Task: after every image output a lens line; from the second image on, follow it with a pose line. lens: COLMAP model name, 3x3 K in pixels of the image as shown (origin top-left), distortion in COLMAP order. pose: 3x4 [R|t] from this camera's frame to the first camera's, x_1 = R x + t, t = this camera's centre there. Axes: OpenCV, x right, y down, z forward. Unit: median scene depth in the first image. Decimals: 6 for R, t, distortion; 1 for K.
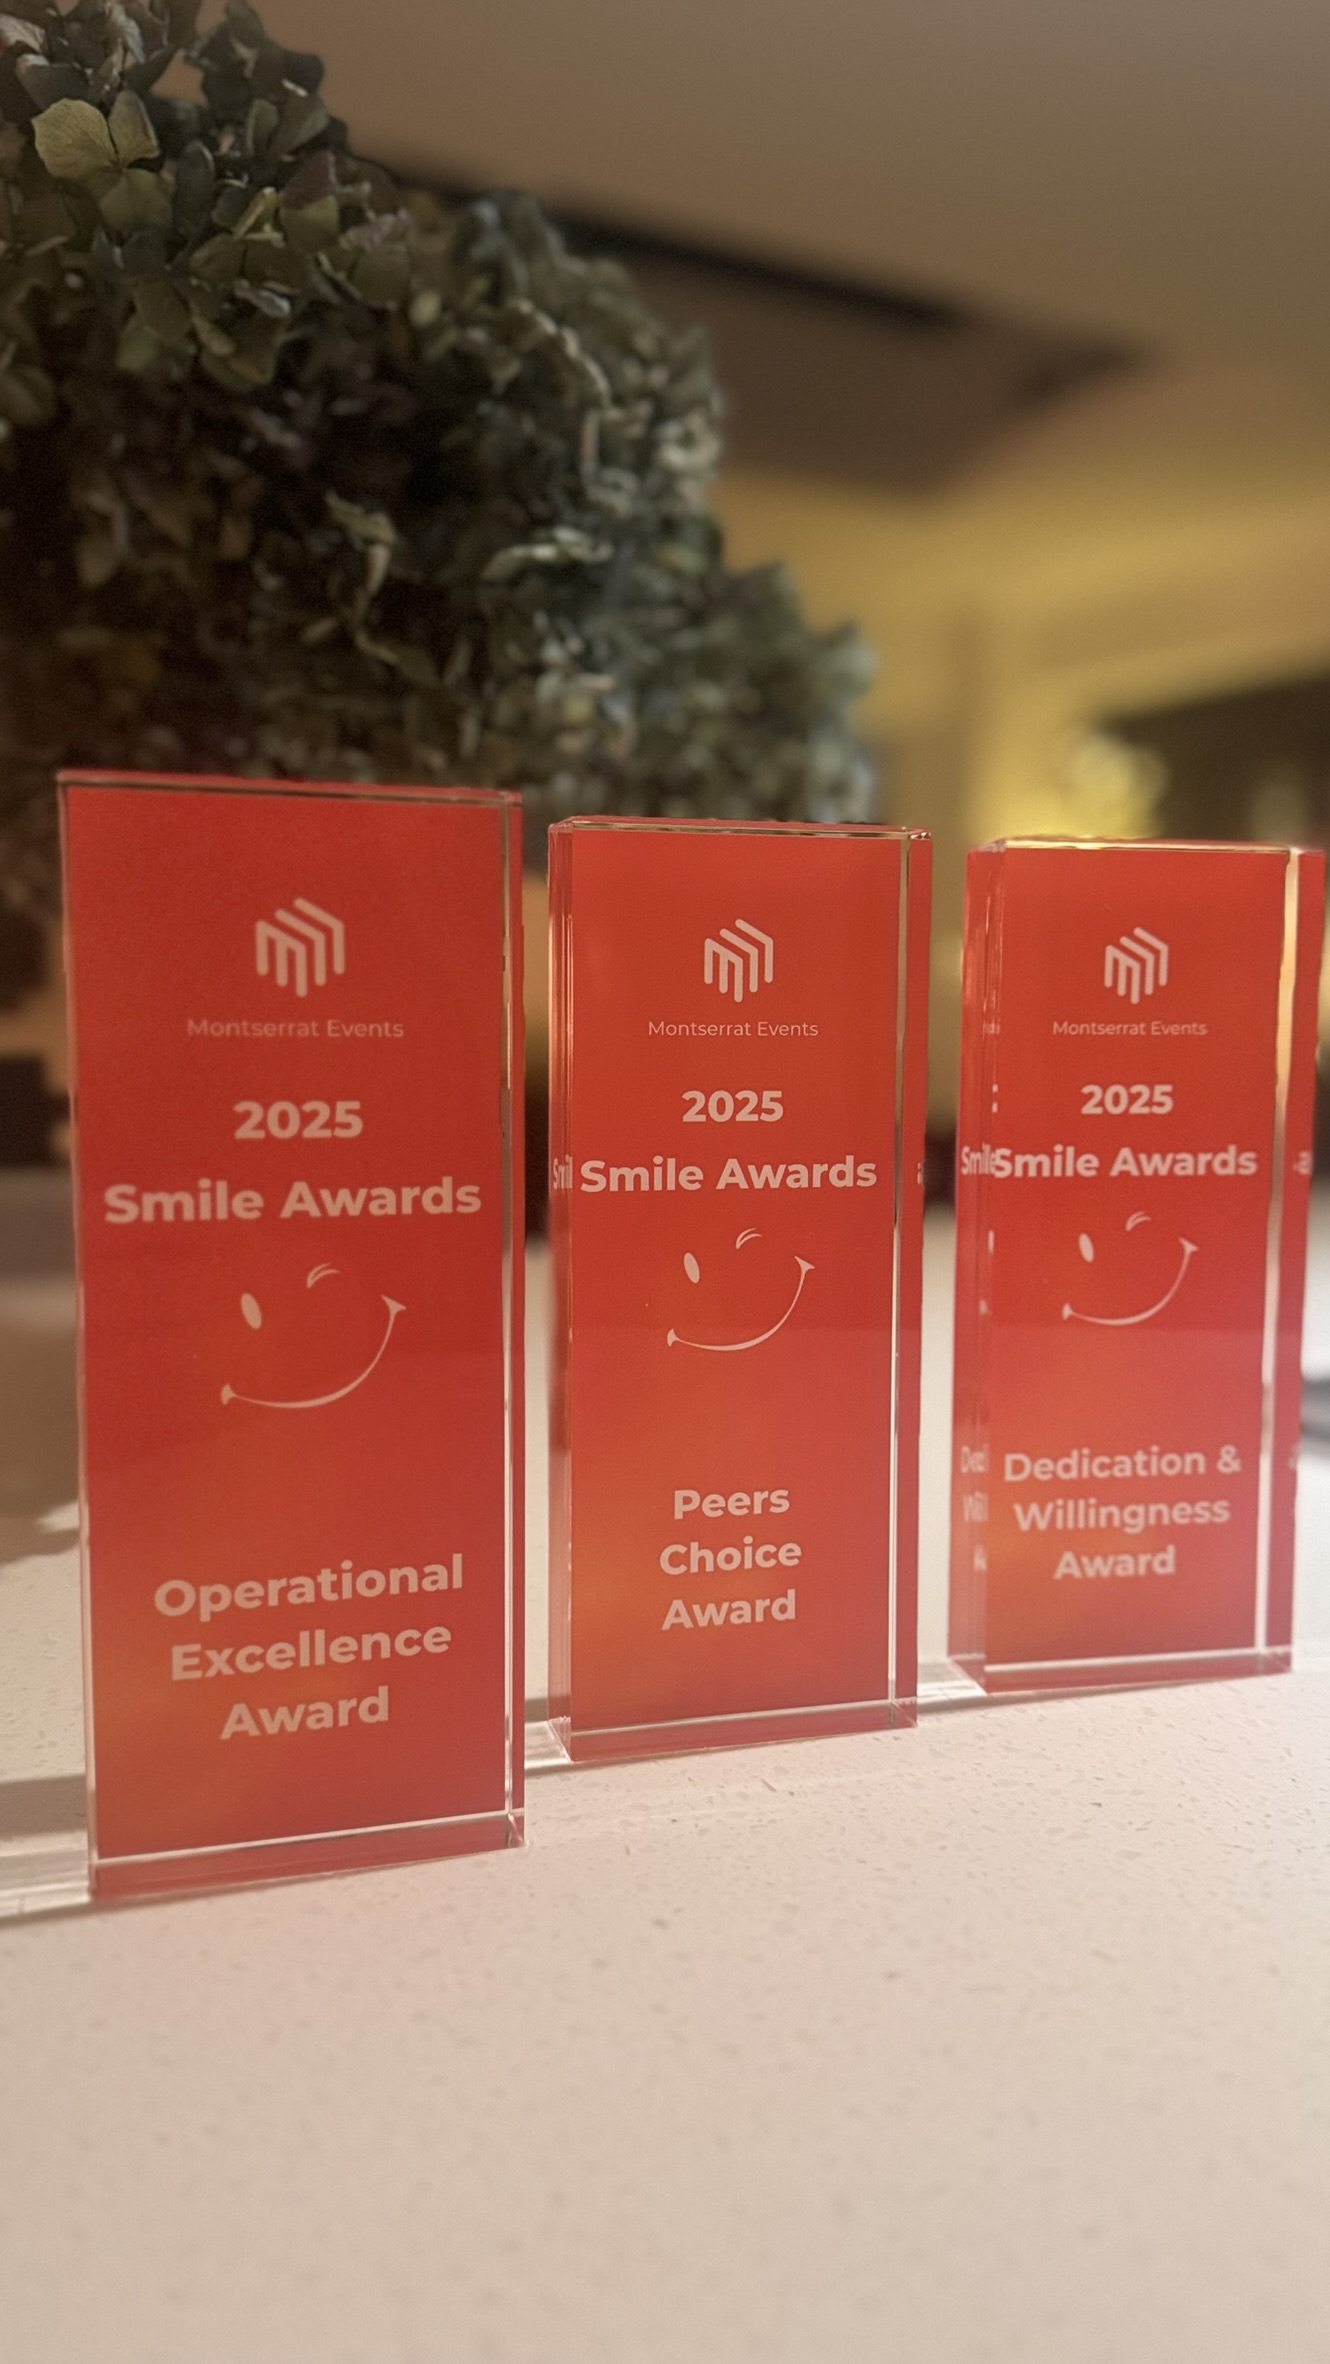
lens RADIAL K [[1694.6, 0, 665.0], [0, 1694.6, 1182.0], [0, 0, 1]] dist [0.156343, -0.421396]
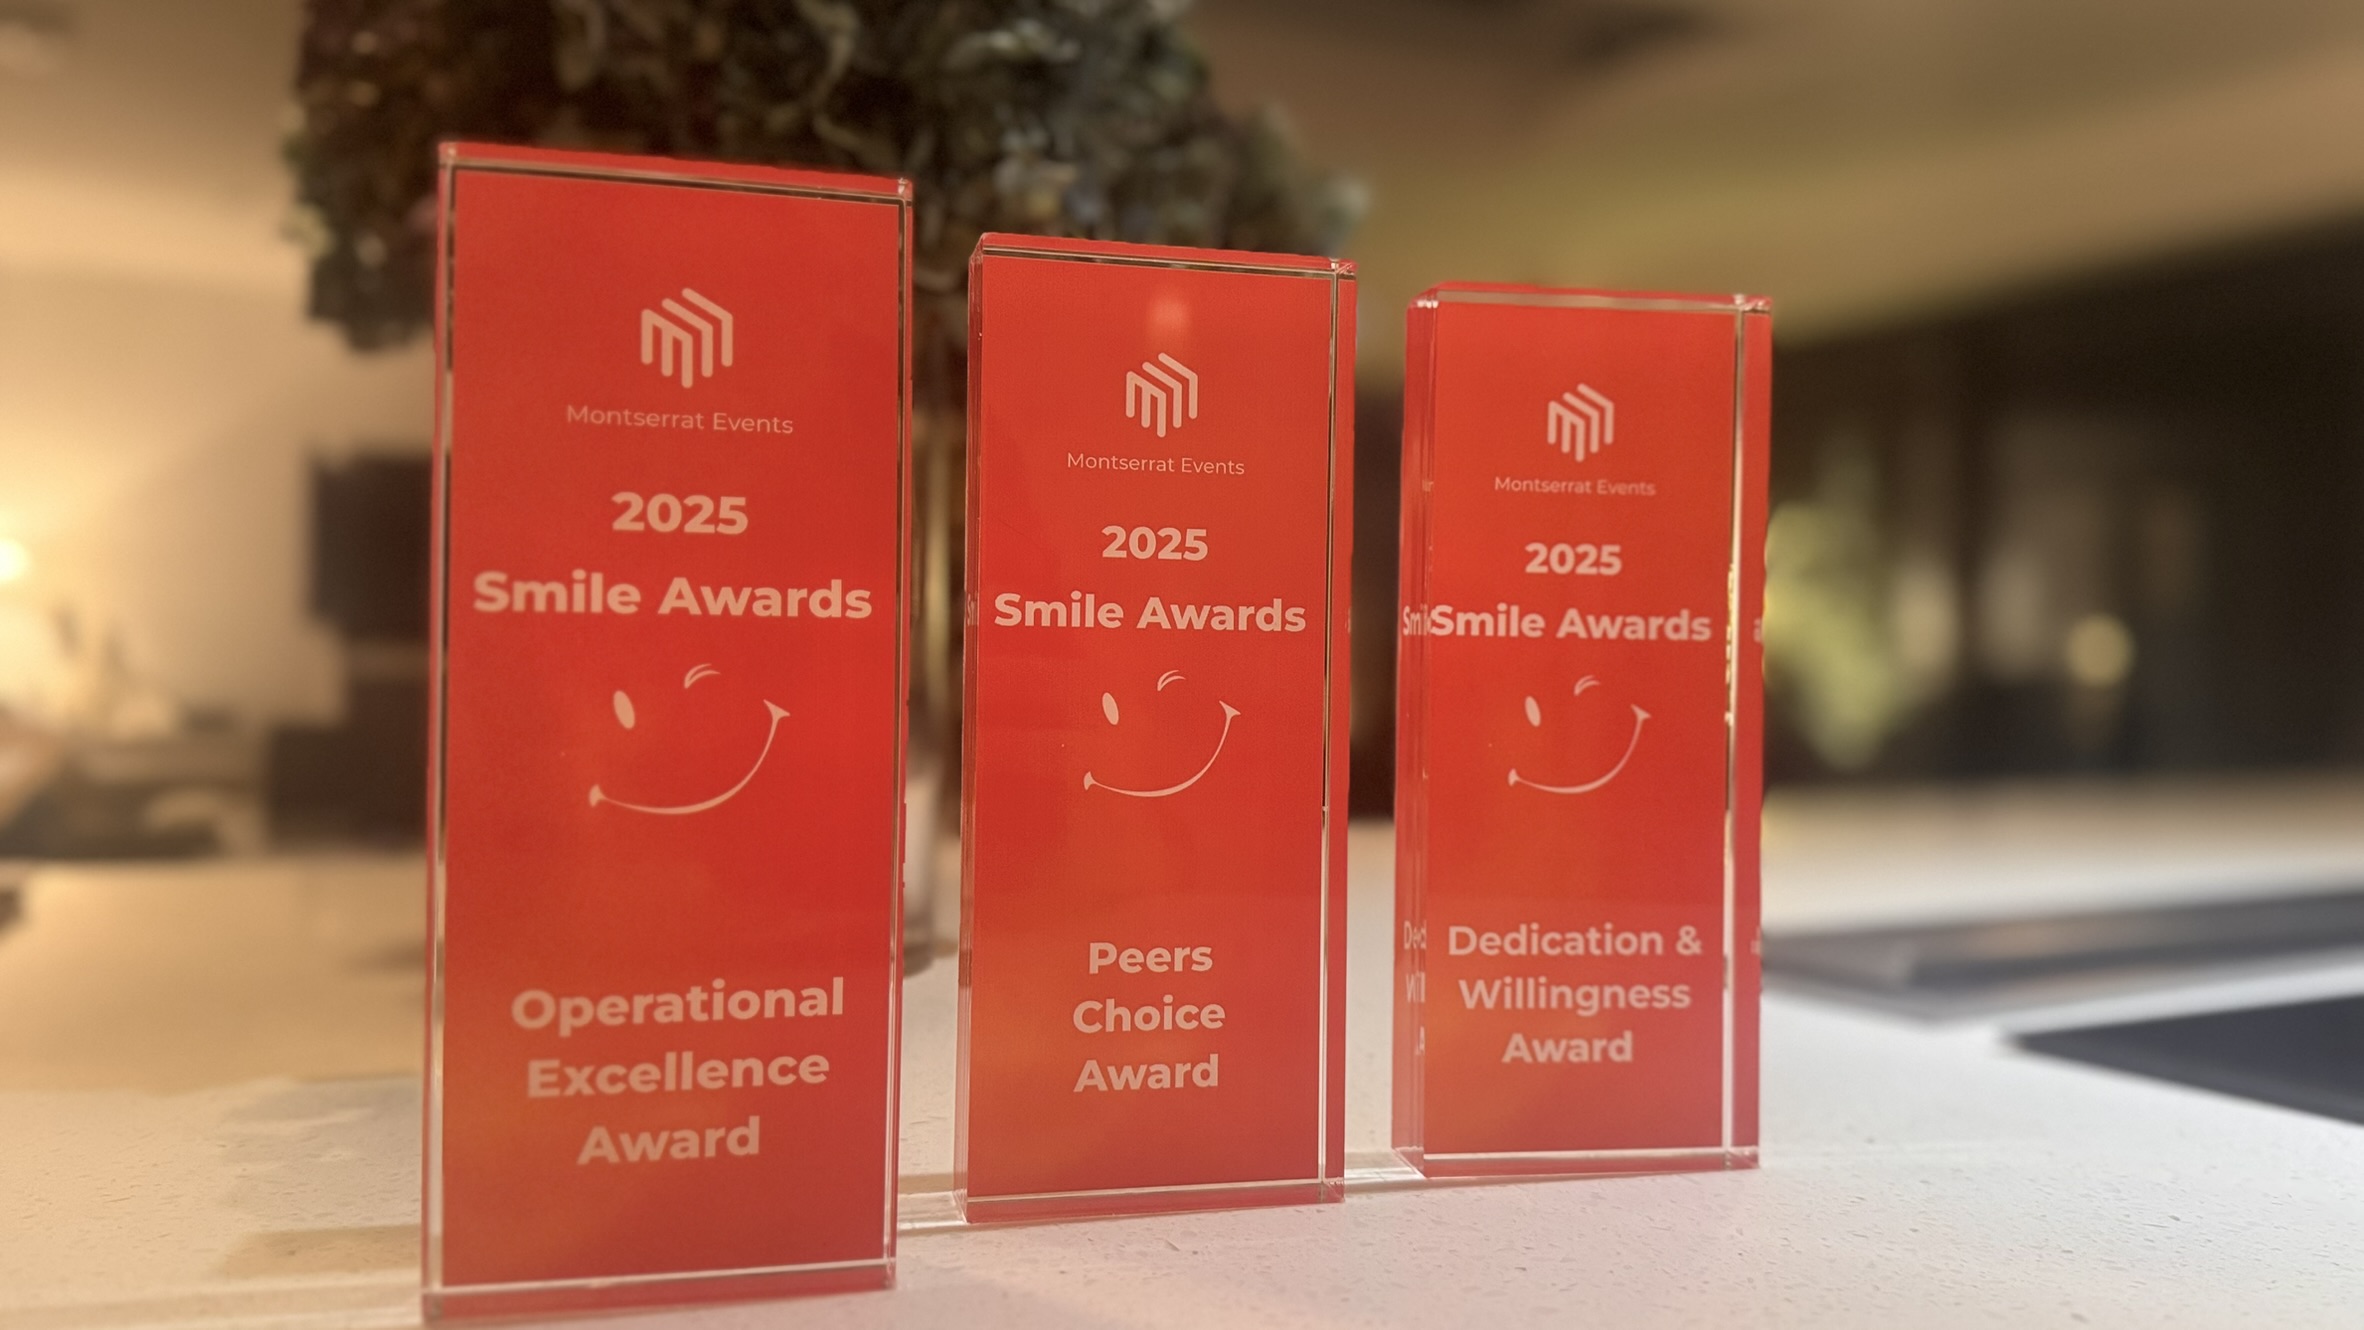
lens RADIAL K [[1694.6, 0, 1182.0], [0, 1694.6, 665.0], [0, 0, 1]] dist [0.156343, -0.421396]
pose [[0.999556, 0.009298, -0.028300, 0.083254], [-0.011867, 0.995687, -0.092018, 0.113876], [0.027322, 0.092313, 0.995355, 0.036773]]
